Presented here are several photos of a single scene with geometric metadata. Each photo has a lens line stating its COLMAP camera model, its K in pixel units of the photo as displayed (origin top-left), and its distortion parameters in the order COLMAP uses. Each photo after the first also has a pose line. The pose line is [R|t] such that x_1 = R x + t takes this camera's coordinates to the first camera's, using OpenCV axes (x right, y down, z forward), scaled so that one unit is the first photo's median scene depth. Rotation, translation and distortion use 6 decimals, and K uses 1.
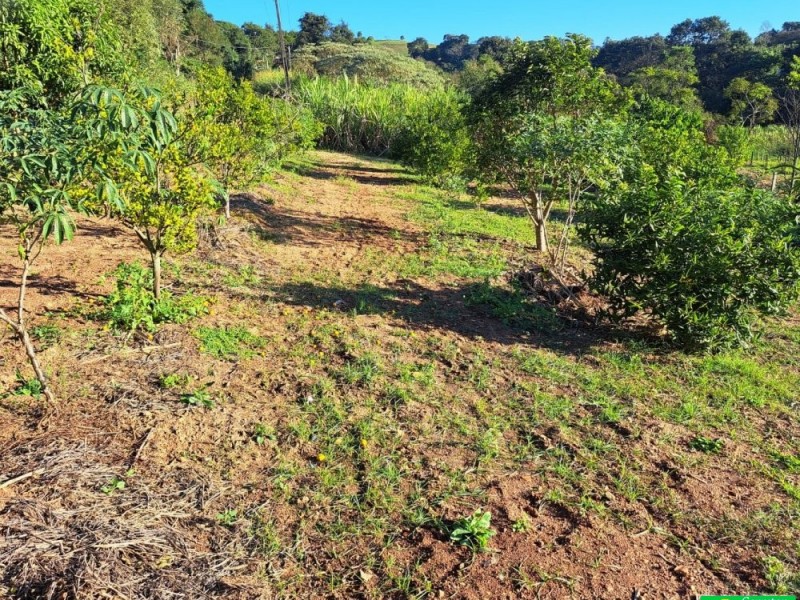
lens RADIAL K [[697.1, 0, 398.3], [0, 697.1, 297.2], [0, 0, 1]] dist [0.074305, -0.094576]
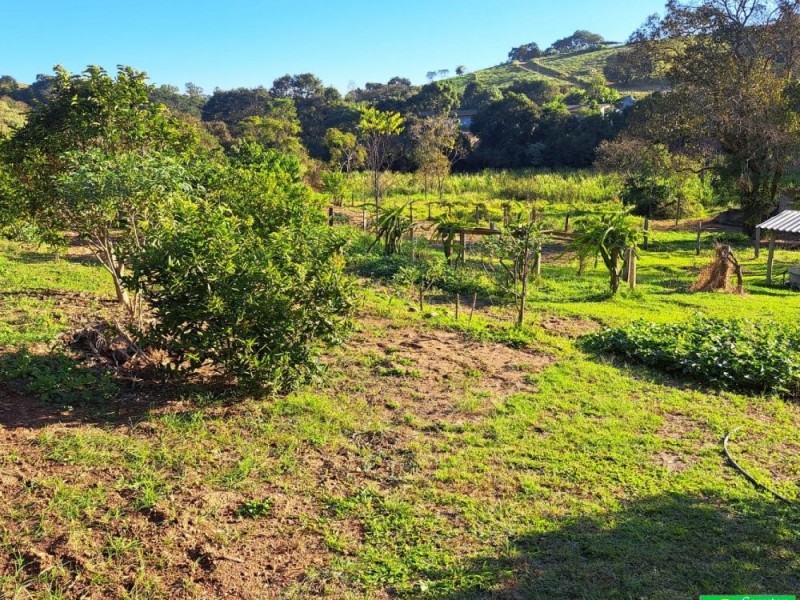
lens RADIAL K [[697.1, 0, 400.3], [0, 697.1, 300.5], [0, 0, 1]] dist [0.074305, -0.094576]
pose [[0.868134, -0.100770, 0.485993, 0.131427], [0.128657, 0.991392, -0.024257, -0.003433], [-0.479366, 0.083585, 0.873626, 0.080582]]
